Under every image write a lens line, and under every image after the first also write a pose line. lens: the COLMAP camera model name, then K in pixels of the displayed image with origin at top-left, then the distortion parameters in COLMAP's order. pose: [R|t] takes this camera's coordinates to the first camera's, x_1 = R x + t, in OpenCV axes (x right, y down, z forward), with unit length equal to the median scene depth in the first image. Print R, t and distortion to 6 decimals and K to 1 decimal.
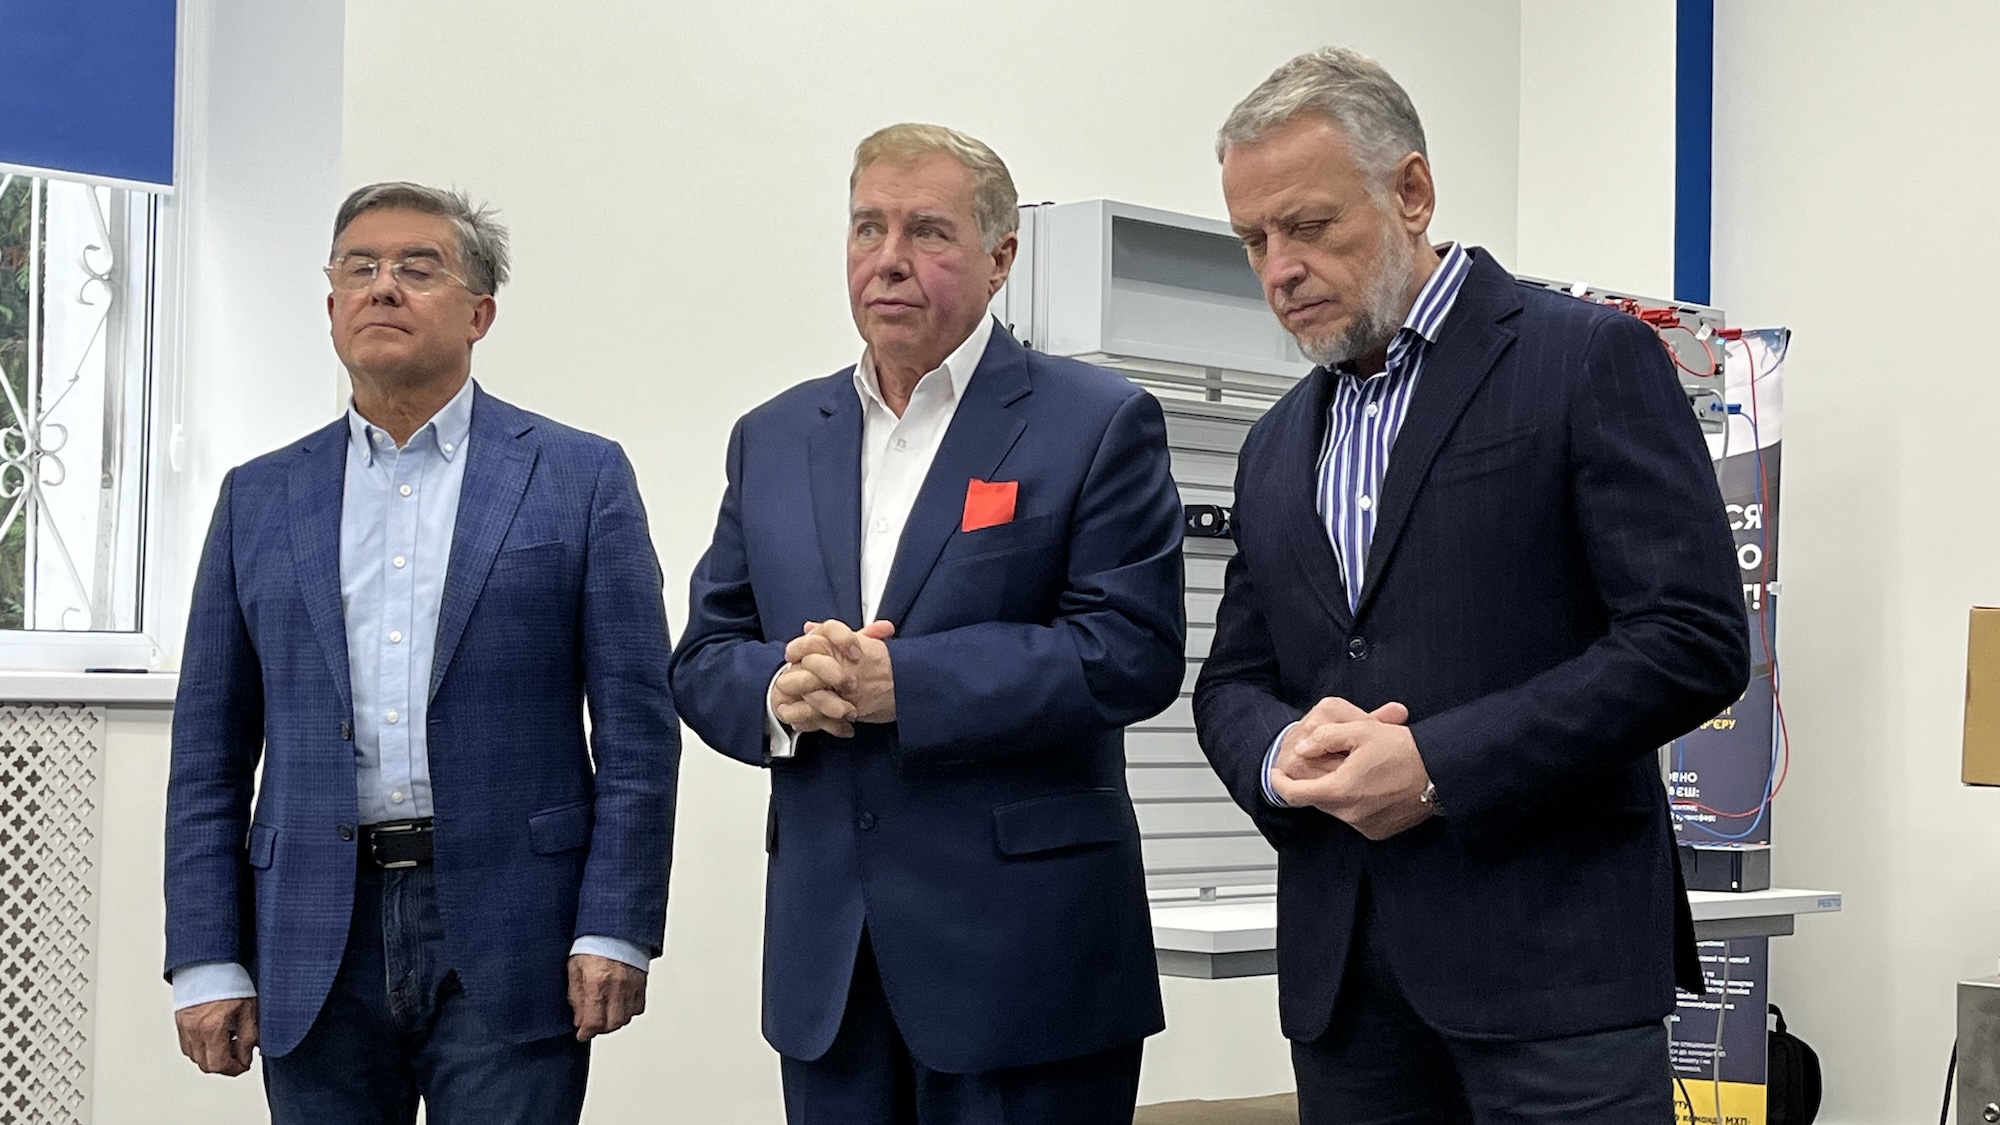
lens RADIAL K [[3076.7, 0, 1043.1], [0, 3076.7, 558.2], [0, 0, 1]] dist [0.047410, 0.009280]
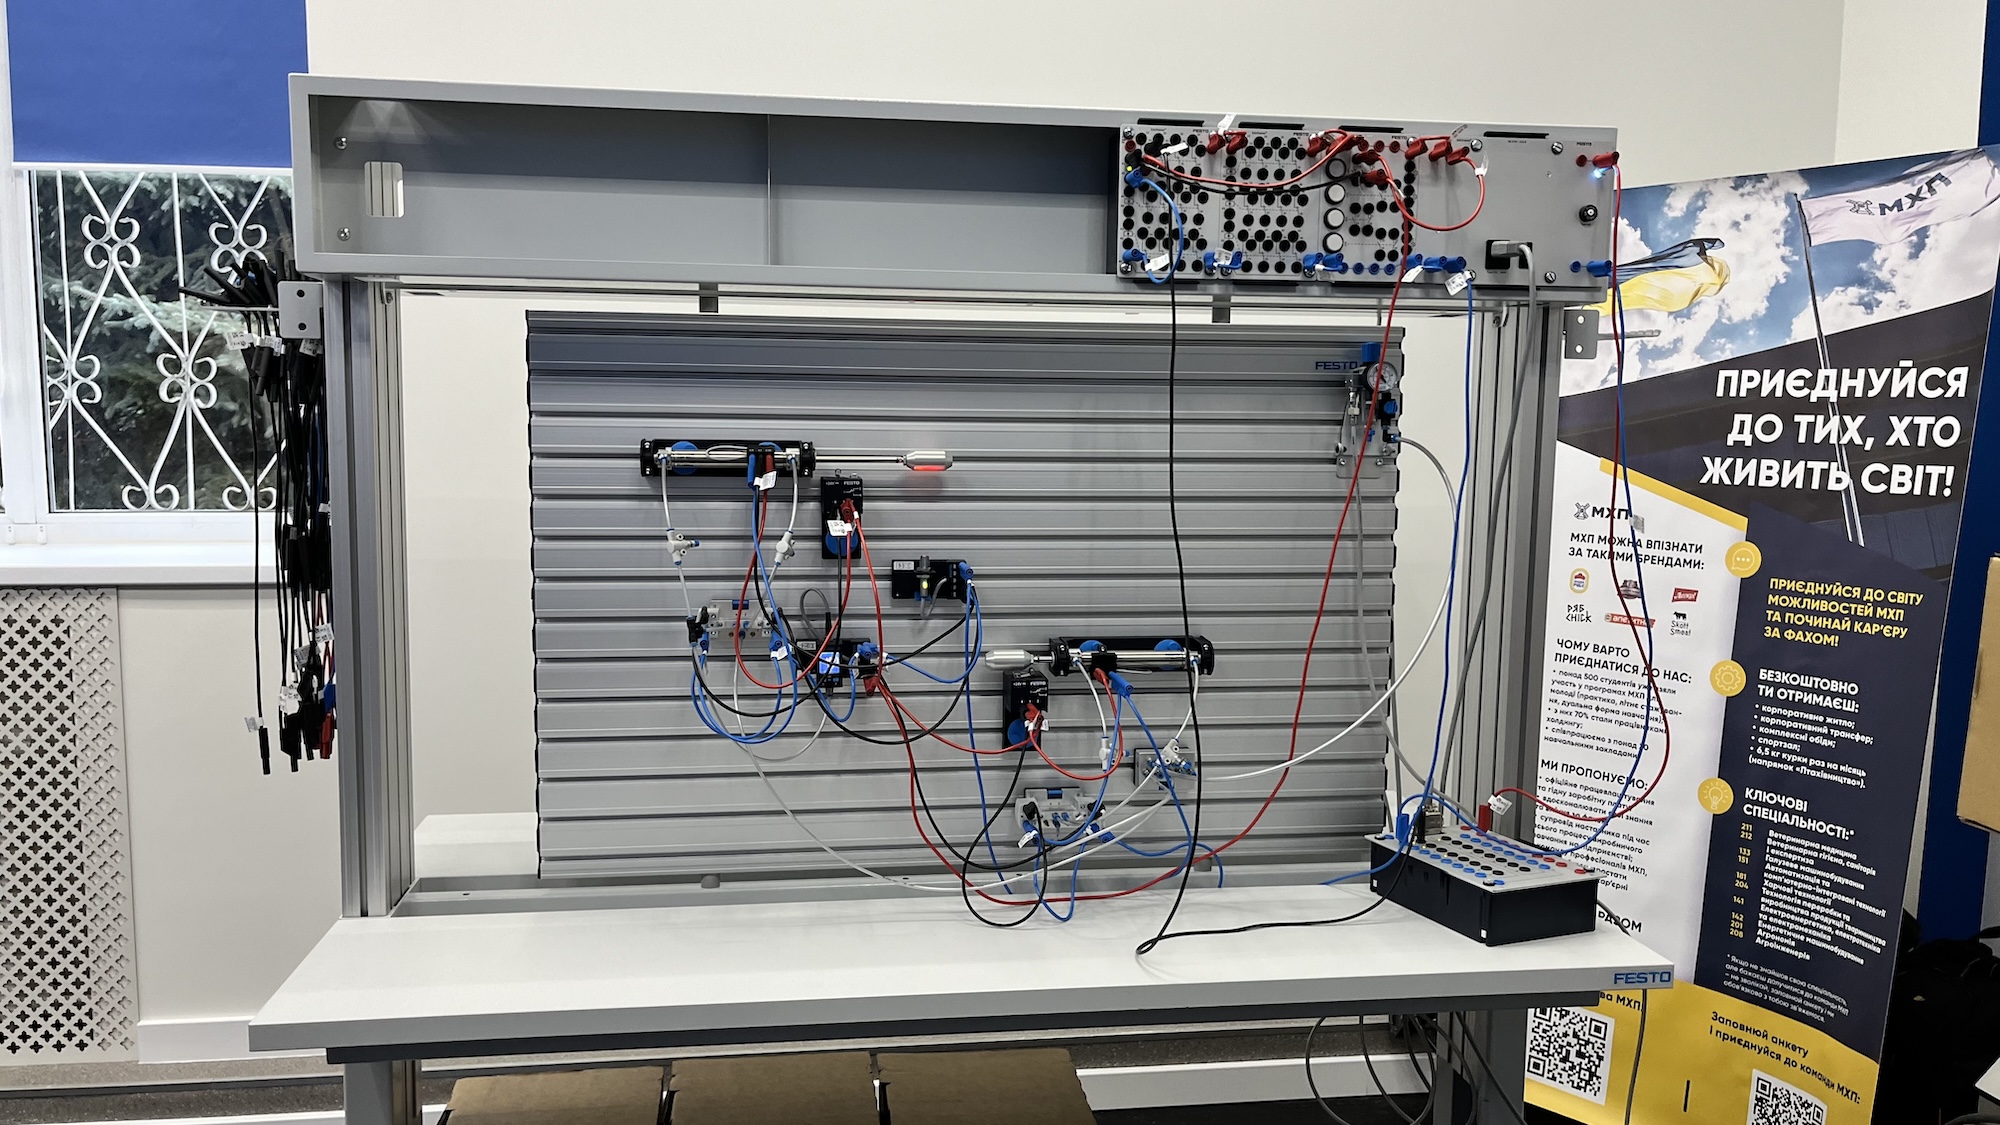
lens RADIAL K [[1529.3, 0, 1004.0], [0, 1529.3, 585.5], [0, 0, 1]] dist [0.068857, -0.114560]
pose [[0.794958, 0.062805, -0.603405, 0.281249], [0.027819, 0.989807, 0.139673, -0.024410], [0.606027, -0.127820, 0.785107, 0.522732]]
